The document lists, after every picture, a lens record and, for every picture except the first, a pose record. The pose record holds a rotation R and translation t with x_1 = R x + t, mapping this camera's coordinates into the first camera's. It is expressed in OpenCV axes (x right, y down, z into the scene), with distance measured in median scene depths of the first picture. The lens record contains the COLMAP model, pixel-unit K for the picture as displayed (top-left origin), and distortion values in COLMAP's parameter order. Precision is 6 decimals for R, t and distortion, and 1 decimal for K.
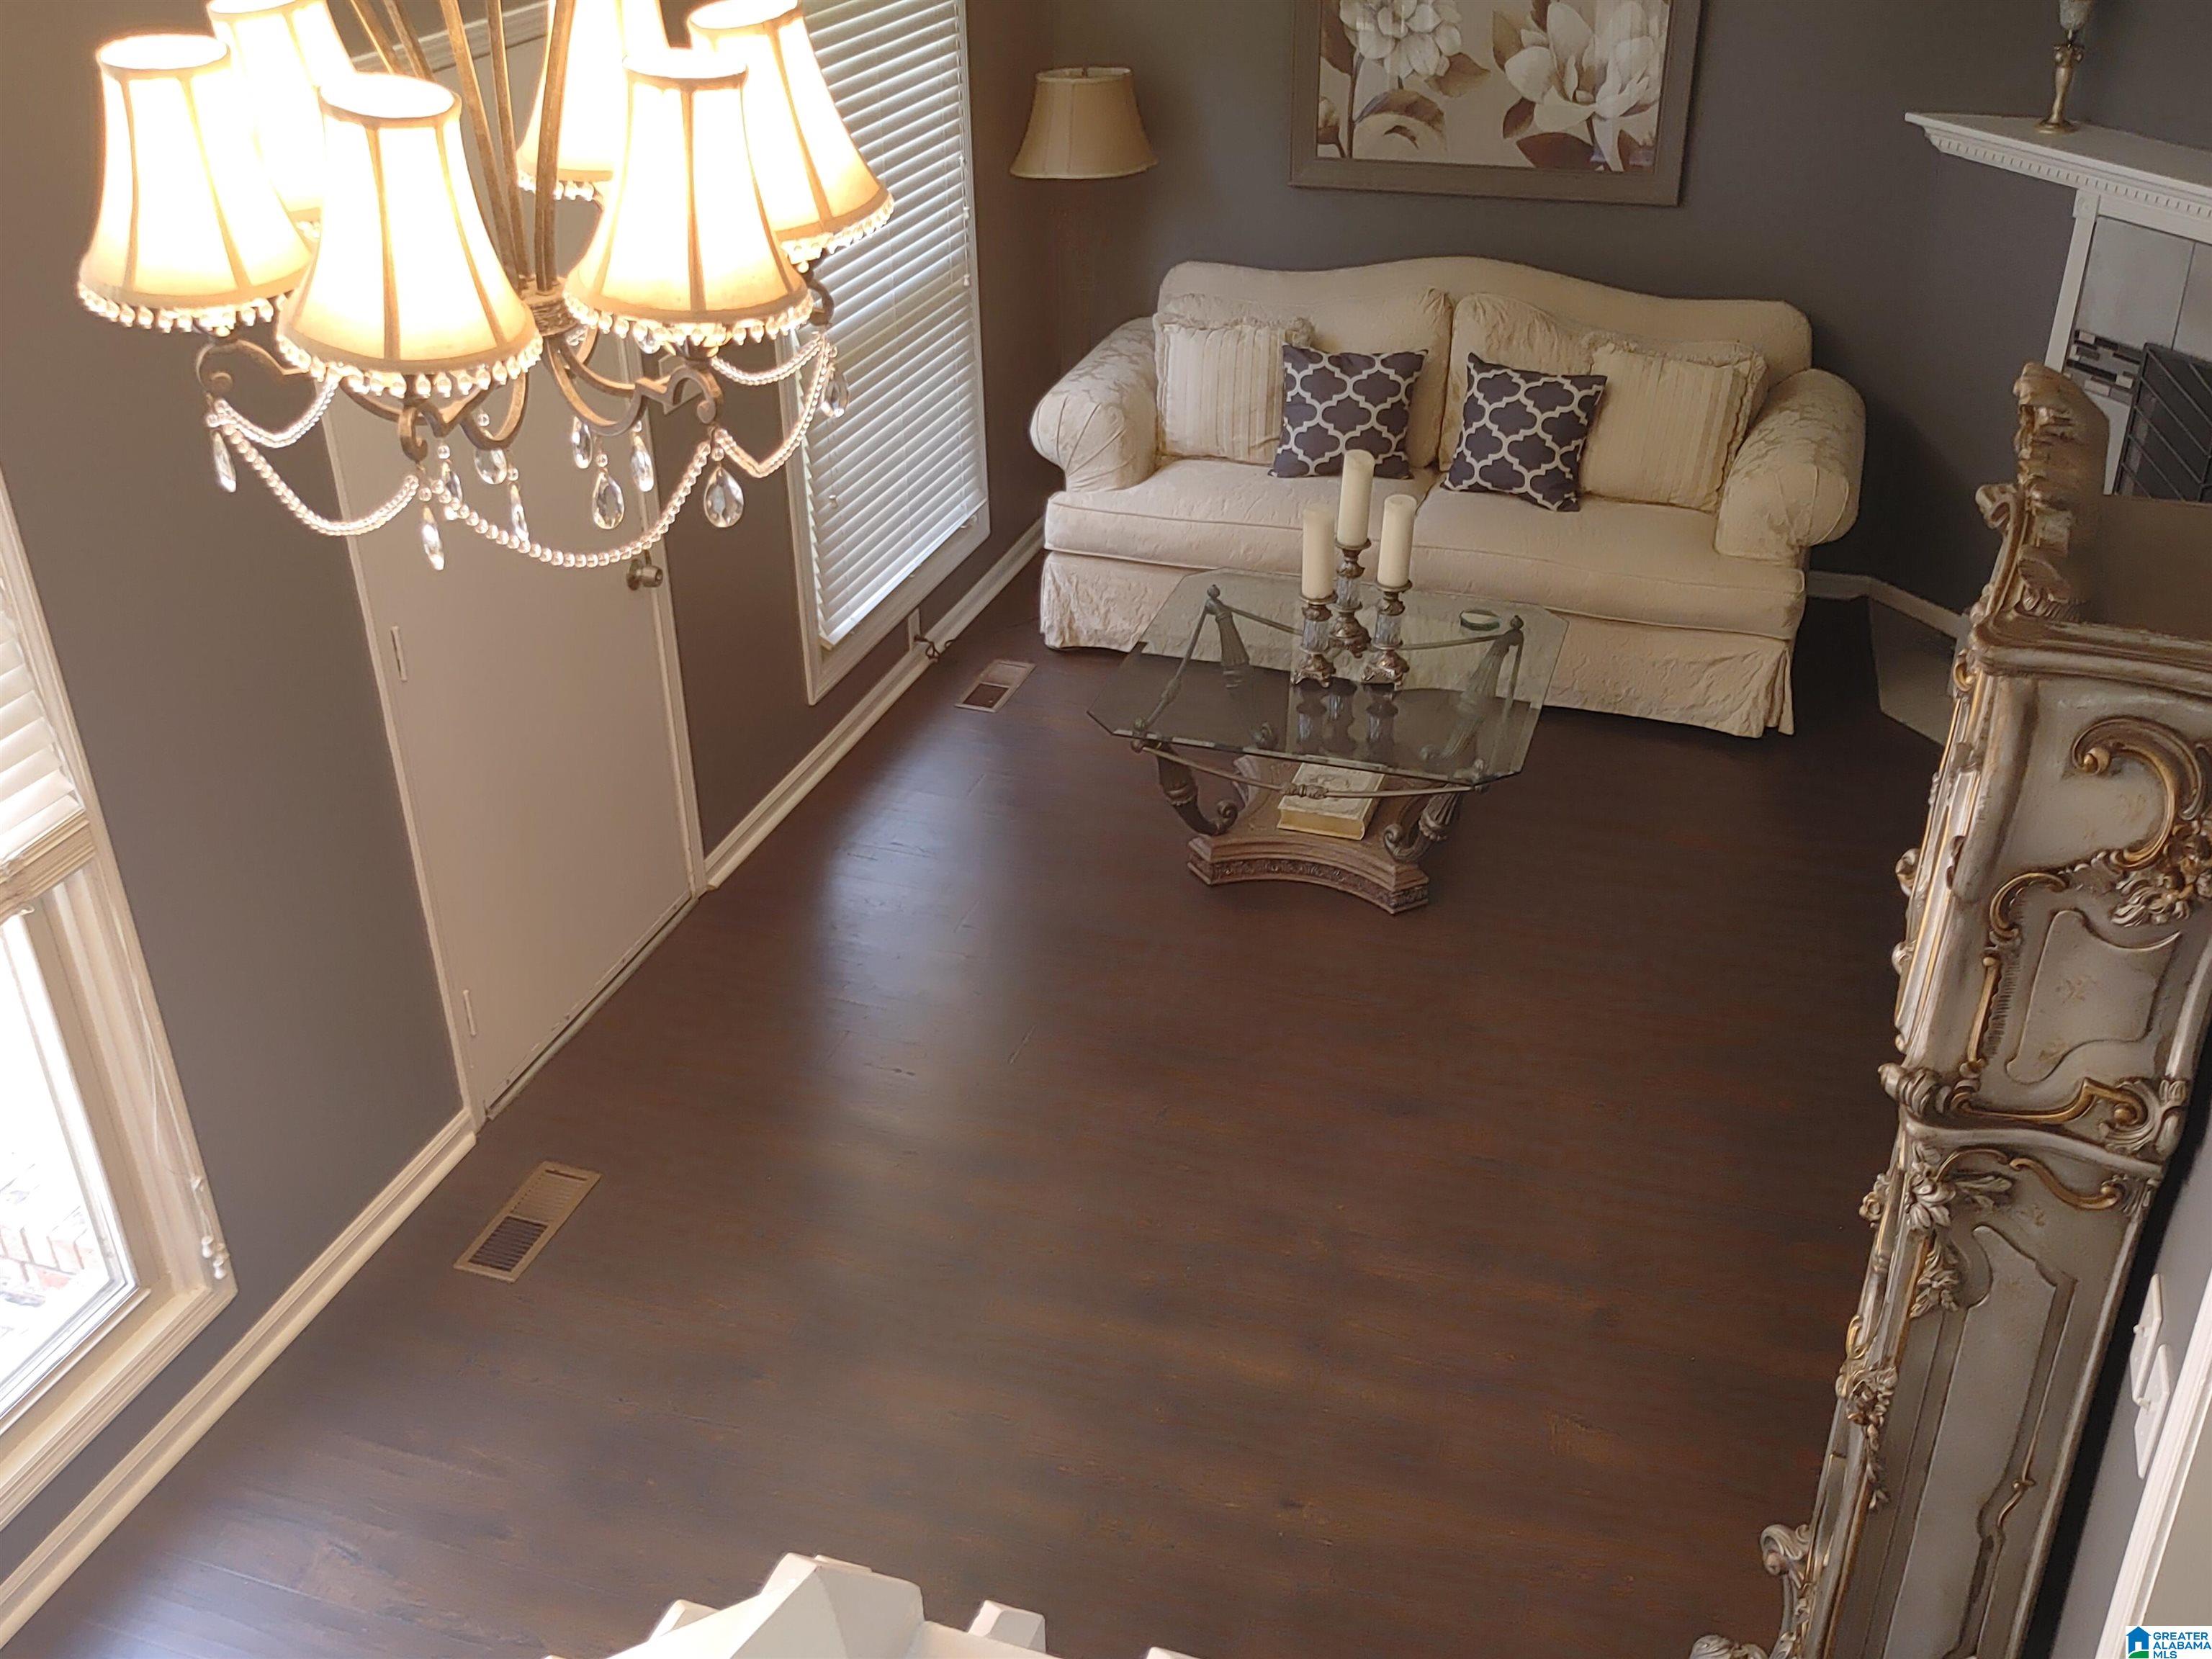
lens RADIAL K [[2117.4, 0, 1110.7], [0, 2117.4, 837.8], [0, 0, 1]] dist [0.036943, 0.000000]
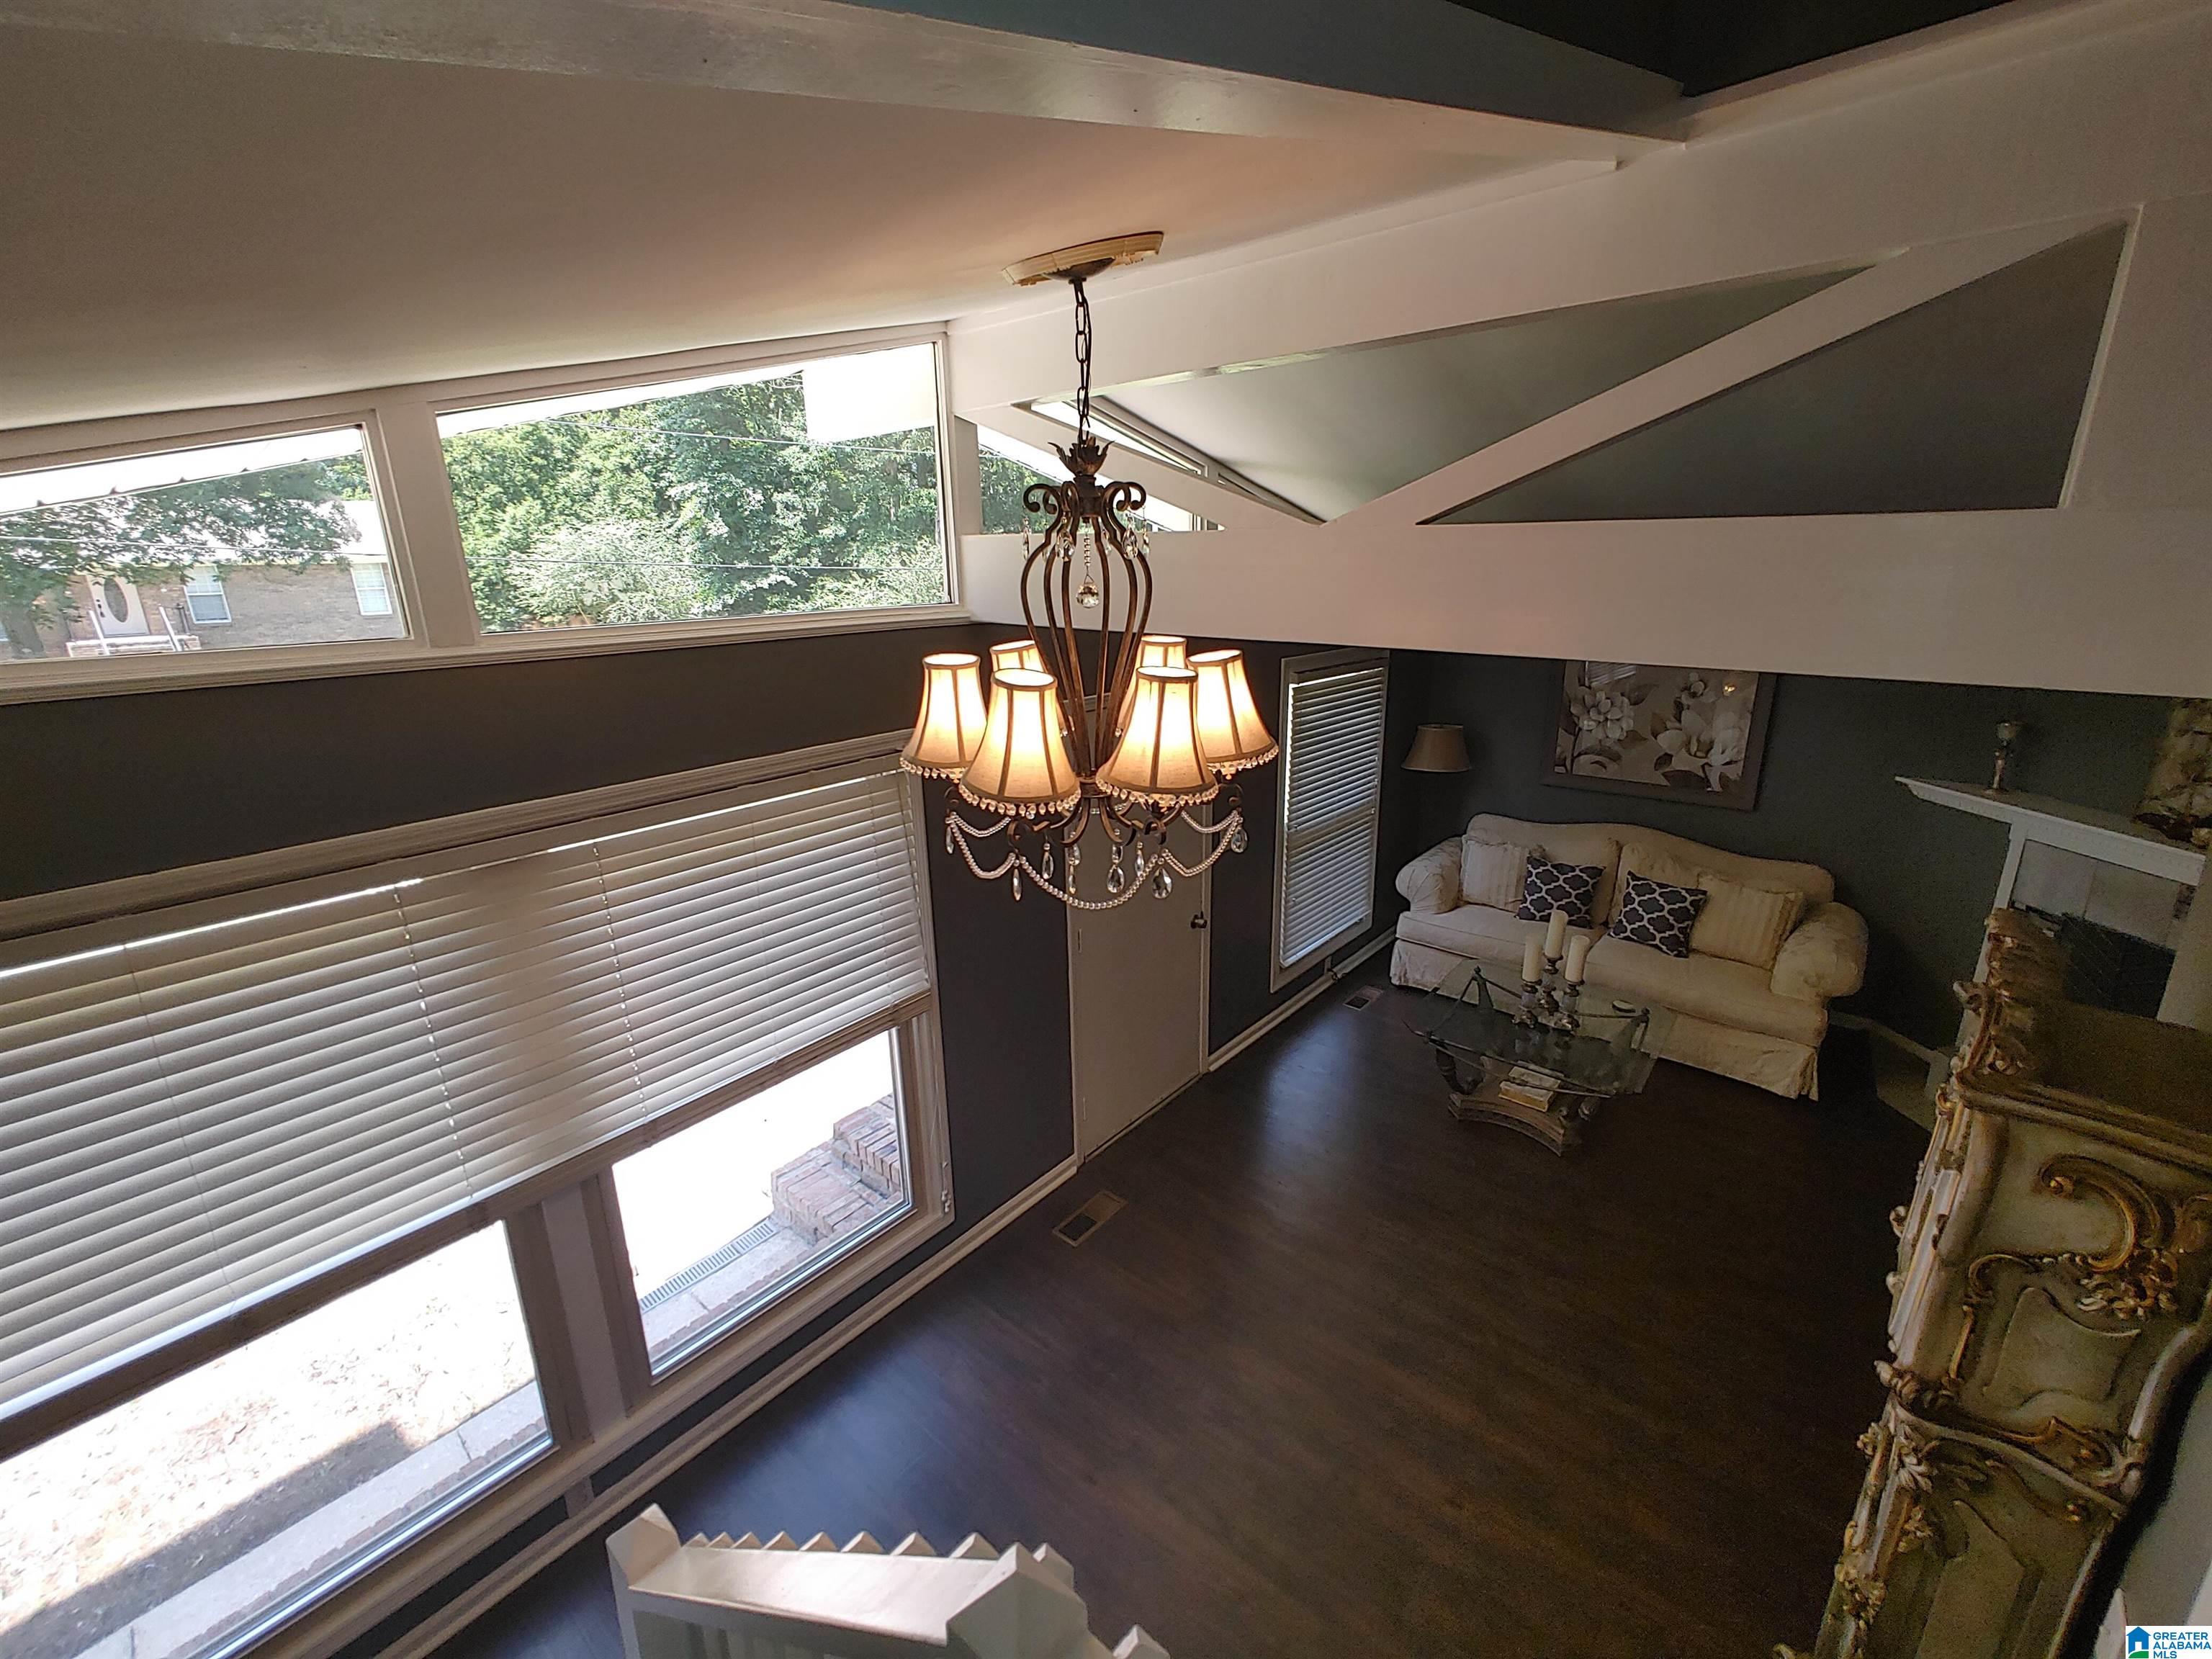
lens RADIAL K [[915.1, 0, 1122.4], [0, 915.1, 824.6], [0, 0, 1]] dist [-0.001437, 0.000232]
pose [[0.932129, 0.102154, -0.347420, 0.022151], [-0.181526, 0.961955, -0.204185, -0.010374], [0.313344, 0.253393, 0.915209, 0.063167]]
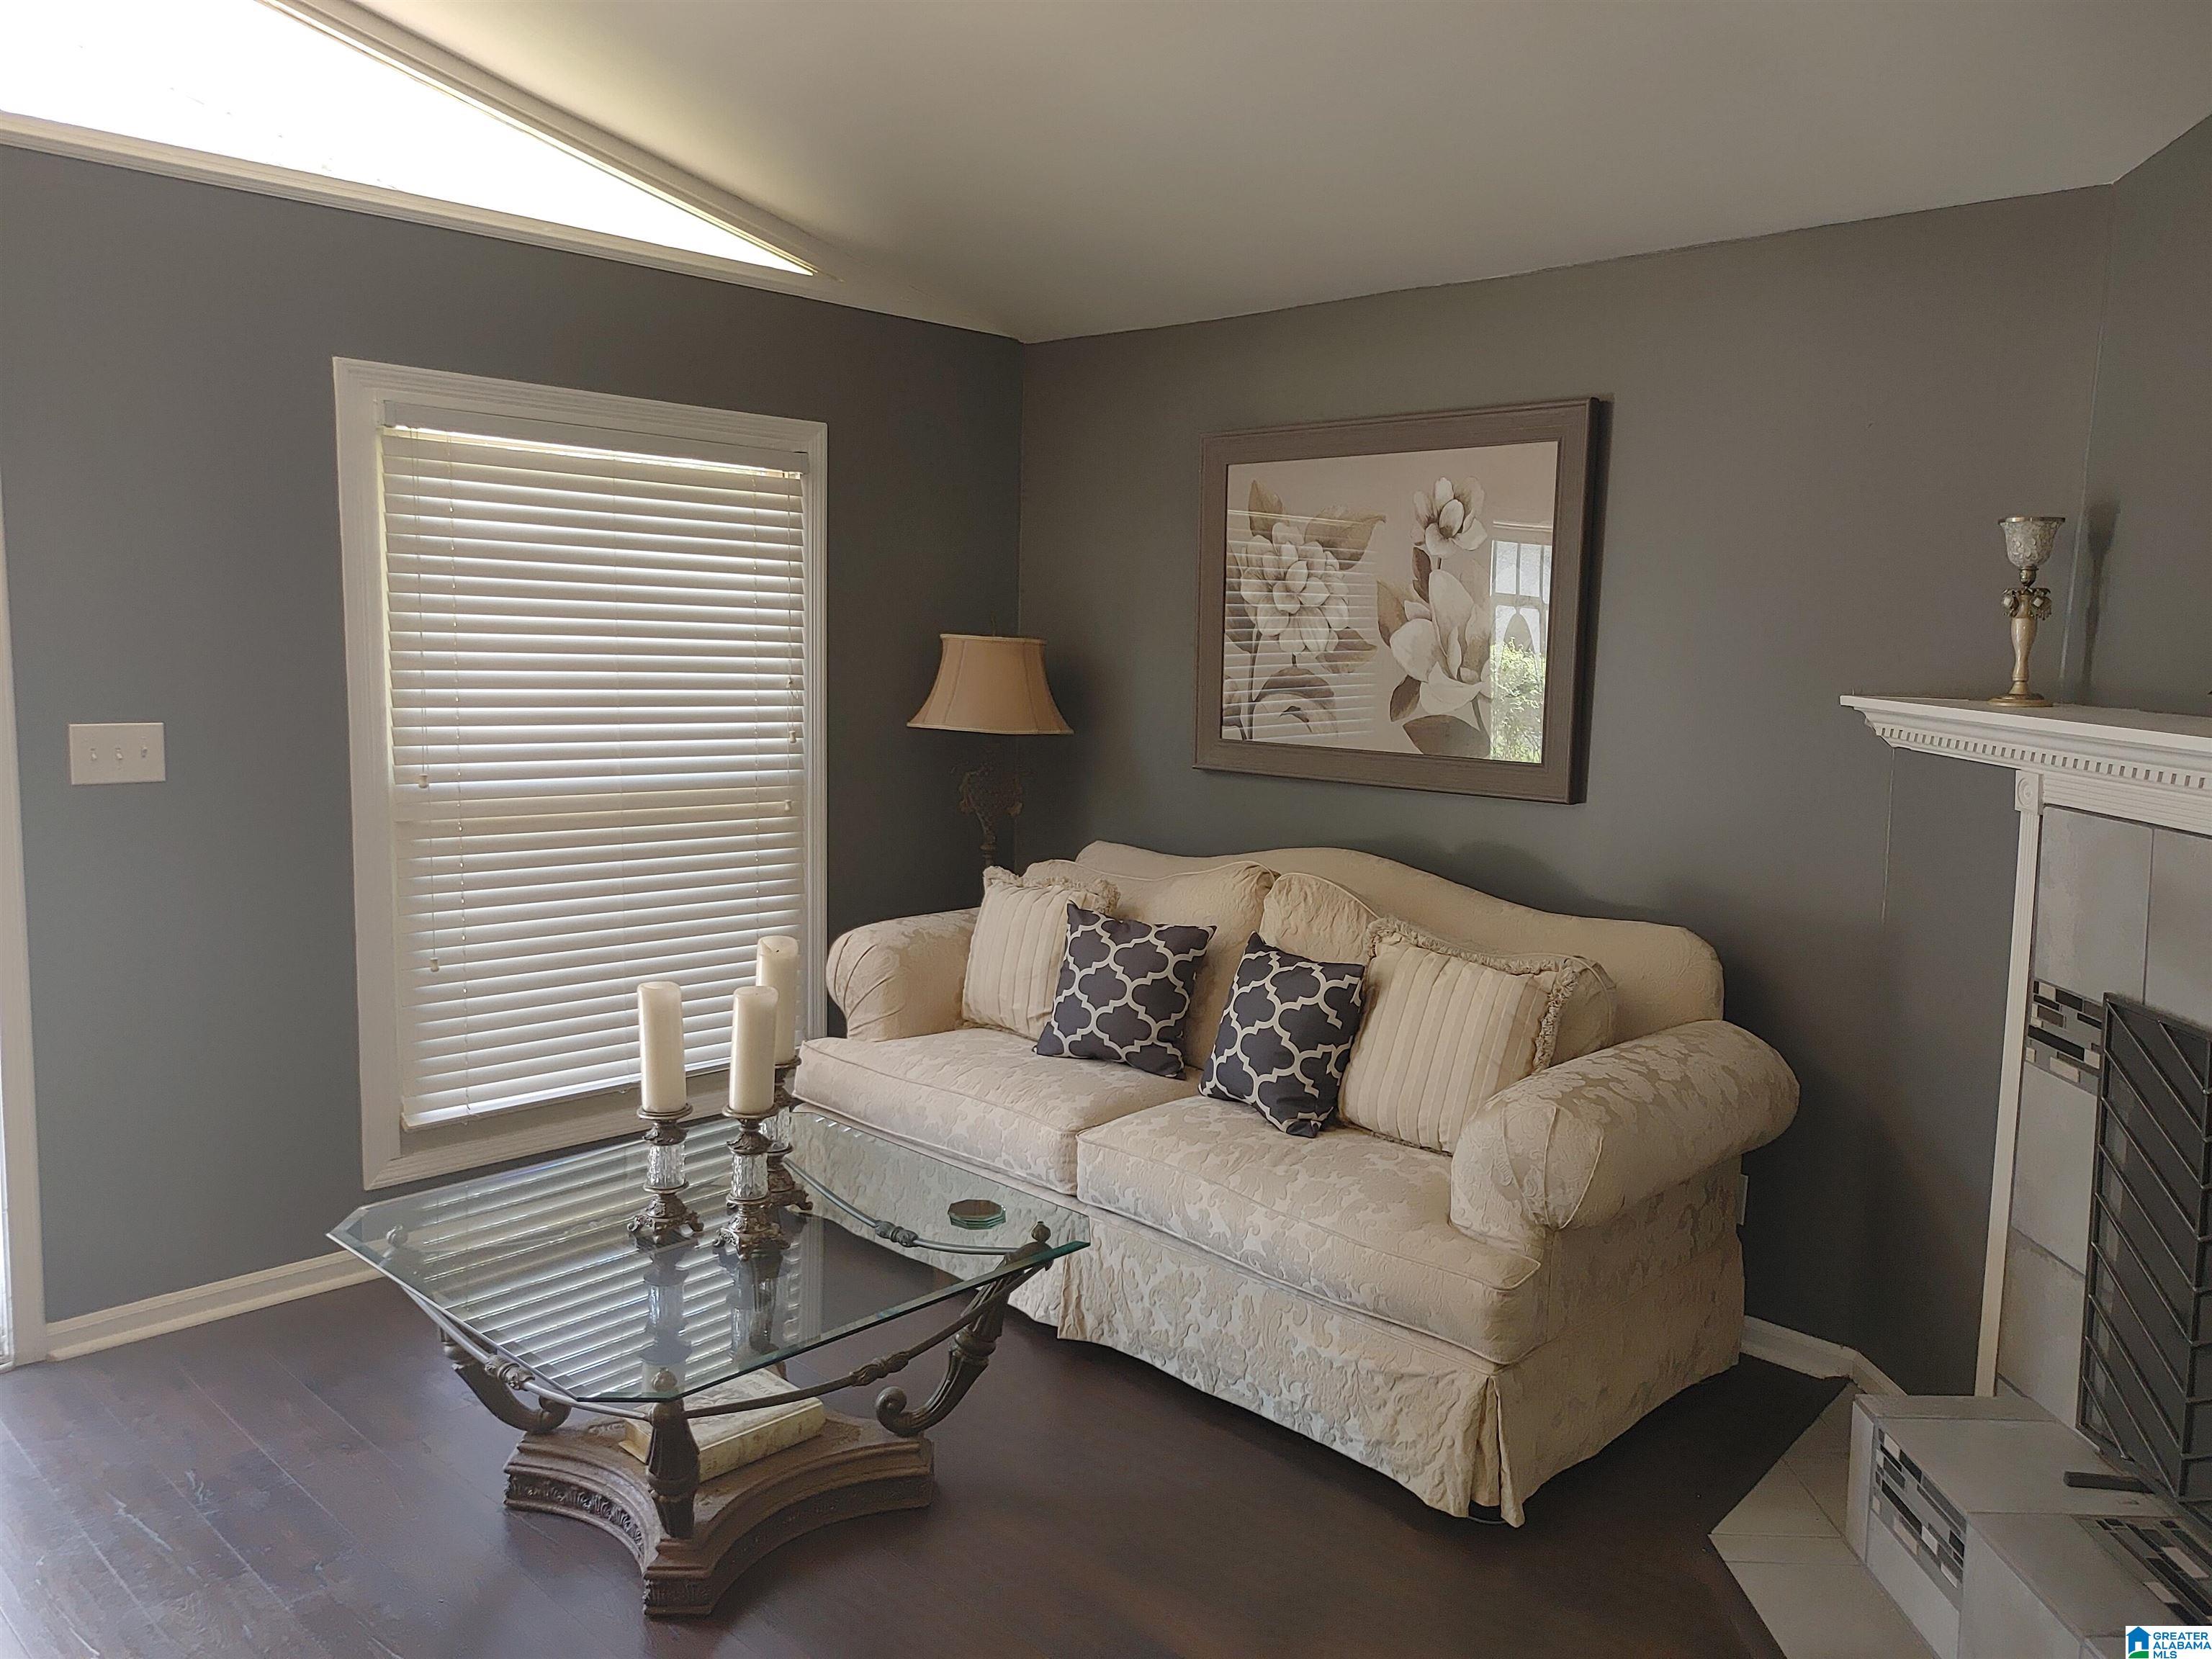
lens RADIAL K [[1680.0, 0, 1109.5], [0, 1680.0, 814.9], [0, 0, 1]] dist [0.035898, 0.001741]
pose [[0.894723, 0.083283, -0.438788, 0.437031], [-0.251287, 0.906074, -0.340418, -0.040447], [0.369224, 0.414842, 0.831613, 0.468106]]
